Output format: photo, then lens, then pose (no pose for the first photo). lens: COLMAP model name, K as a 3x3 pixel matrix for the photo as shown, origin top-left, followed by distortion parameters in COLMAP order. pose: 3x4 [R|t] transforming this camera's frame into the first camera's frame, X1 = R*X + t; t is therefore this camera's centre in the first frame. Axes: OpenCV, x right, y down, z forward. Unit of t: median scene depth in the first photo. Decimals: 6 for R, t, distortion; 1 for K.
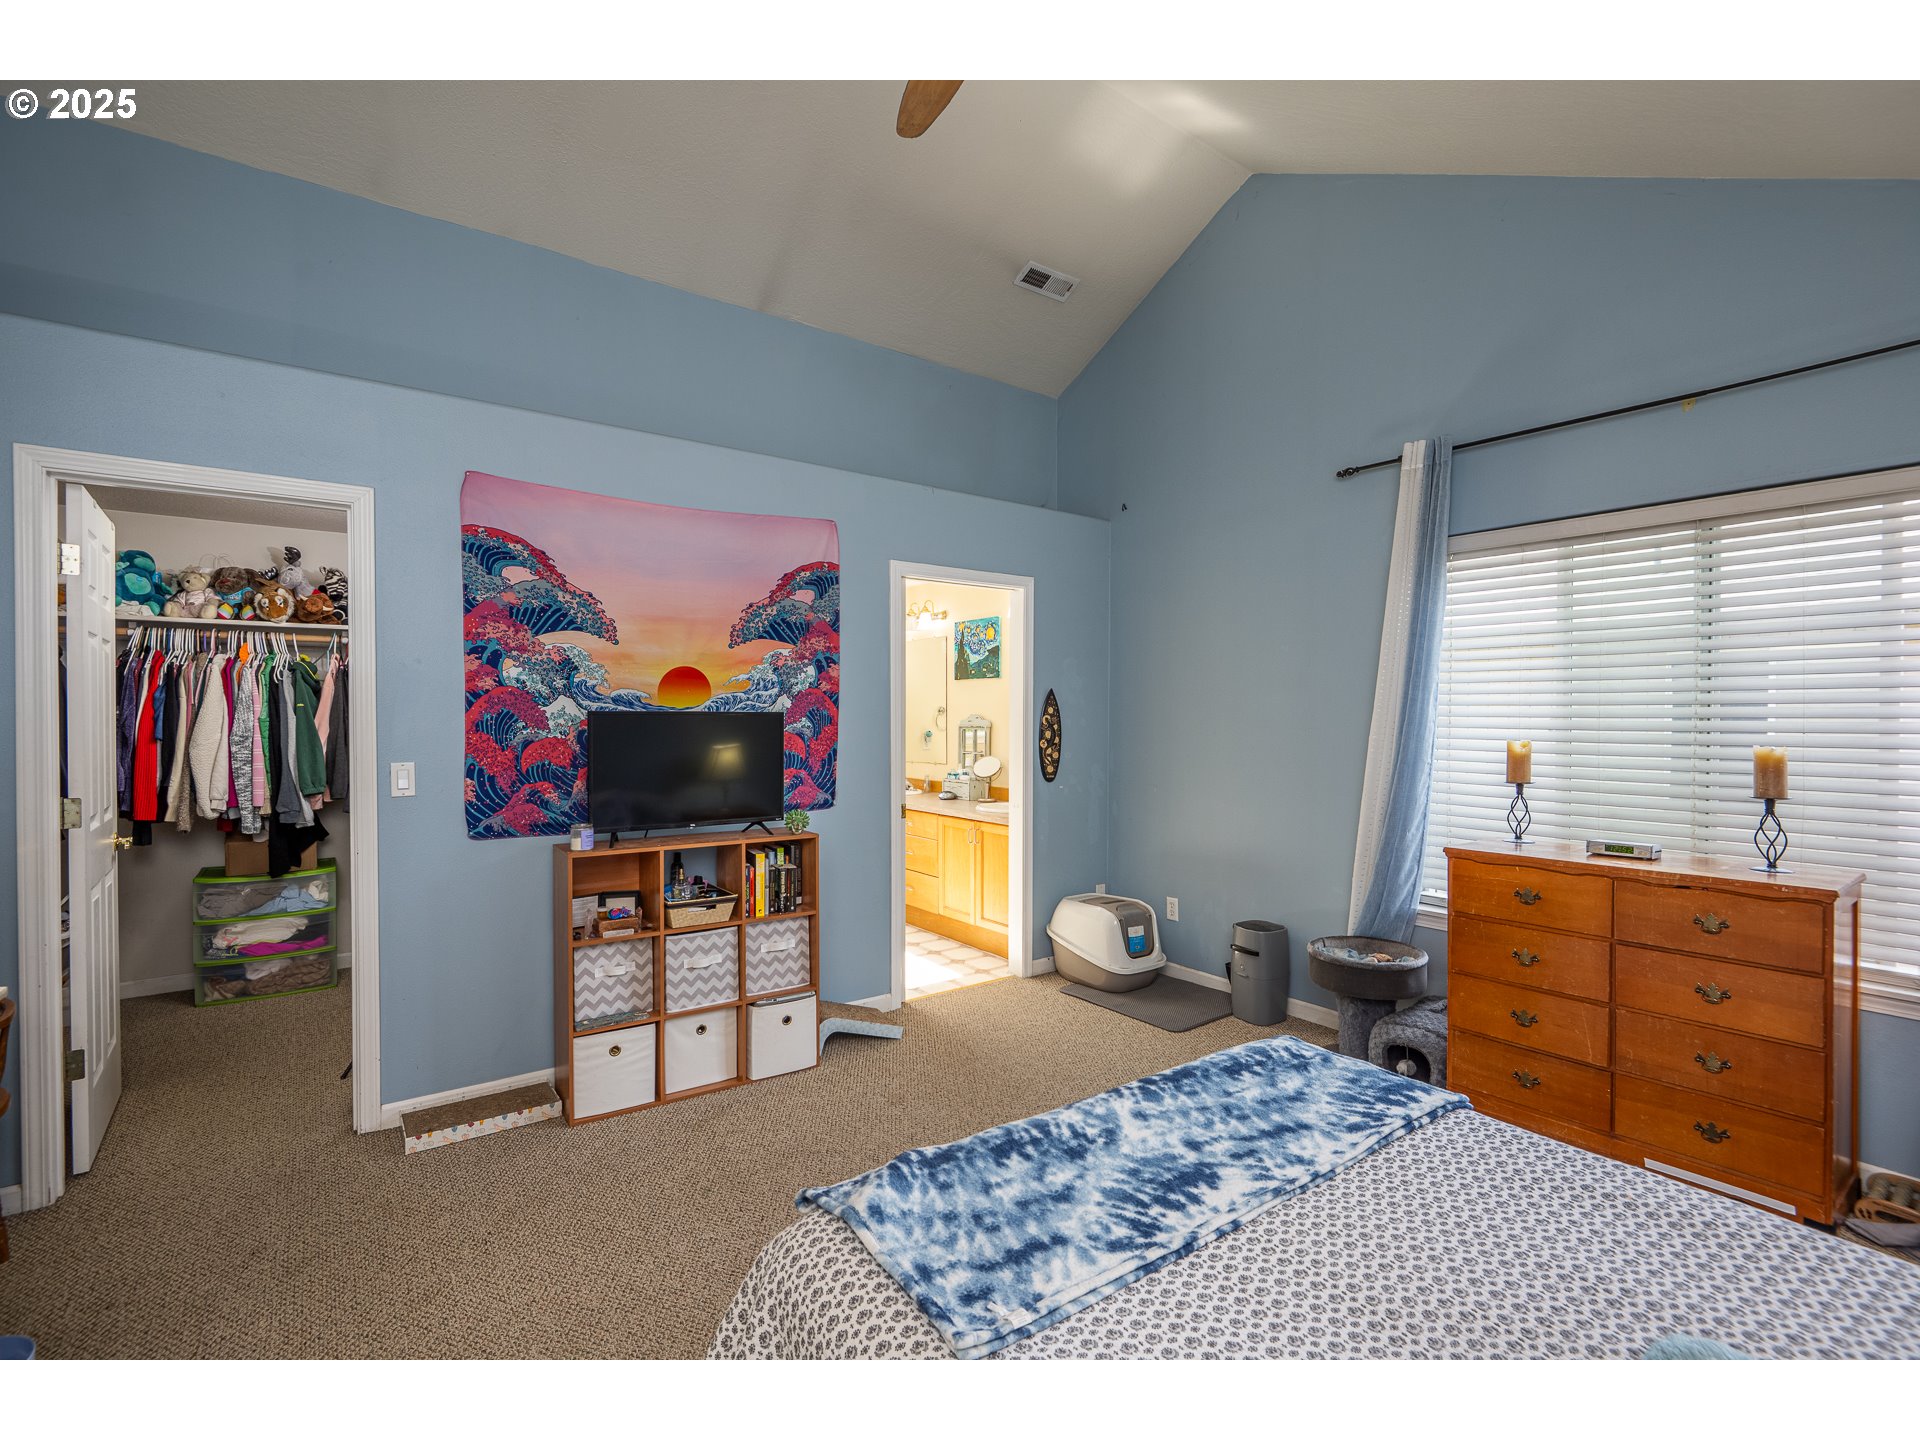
lens RADIAL K [[869.7, 0, 956.4], [0, 869.7, 721.0], [0, 0, 1]] dist [-0.000830, -0.001596]
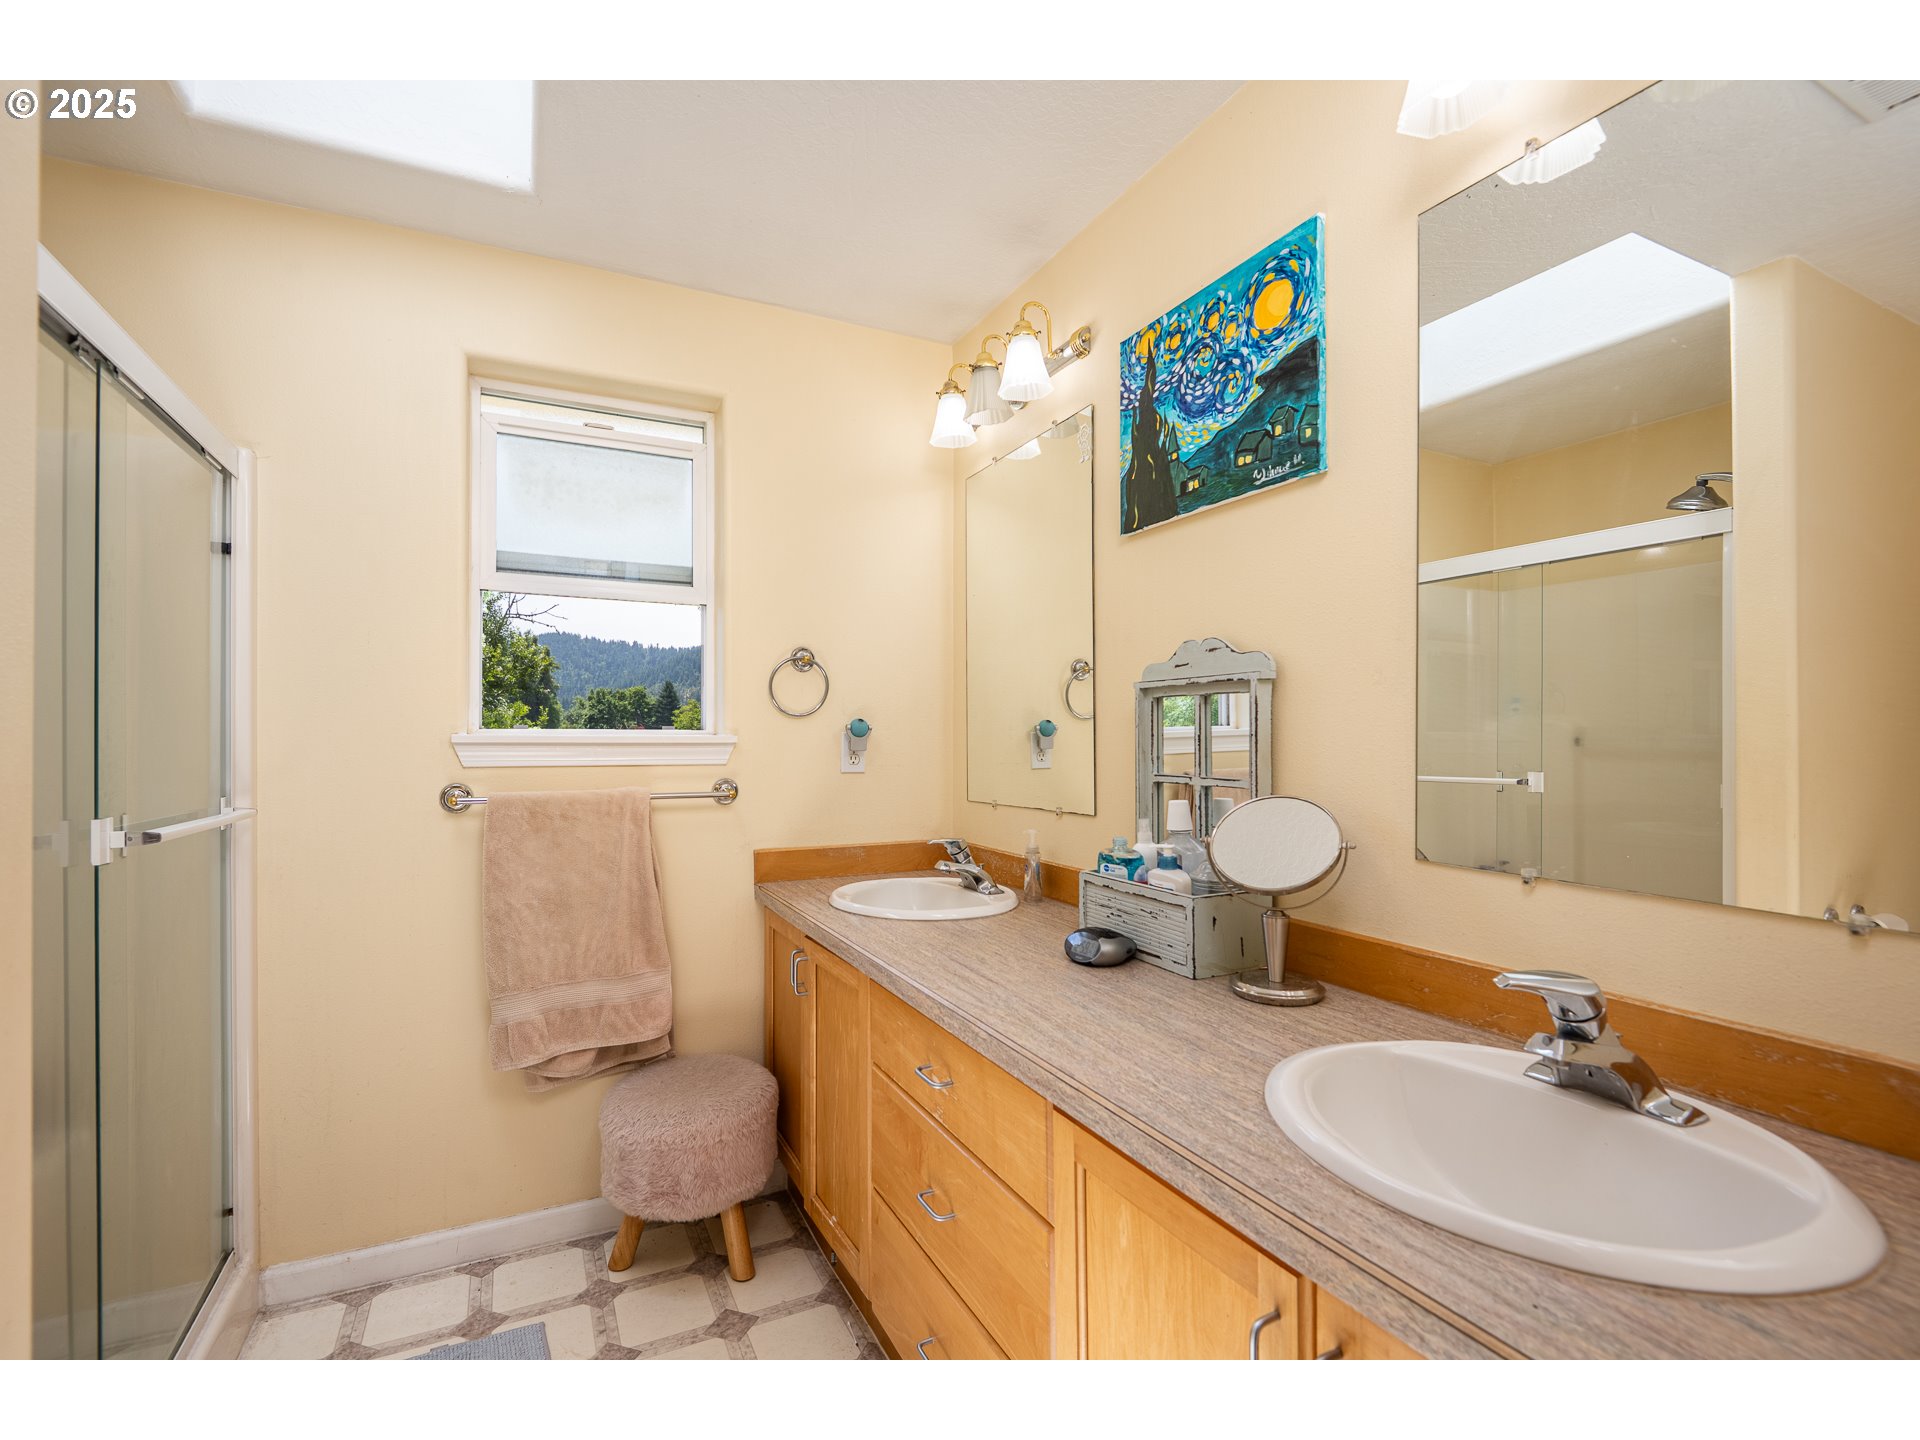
lens RADIAL K [[869.7, 0, 957.3], [0, 869.7, 728.8], [0, 0, 1]] dist [-0.000830, -0.001596]
pose [[0.986729, -0.003735, -0.162331, -0.018417], [0.001373, 0.999892, -0.014664, 0.044185], [0.162368, 0.014247, 0.986627, 1.340476]]
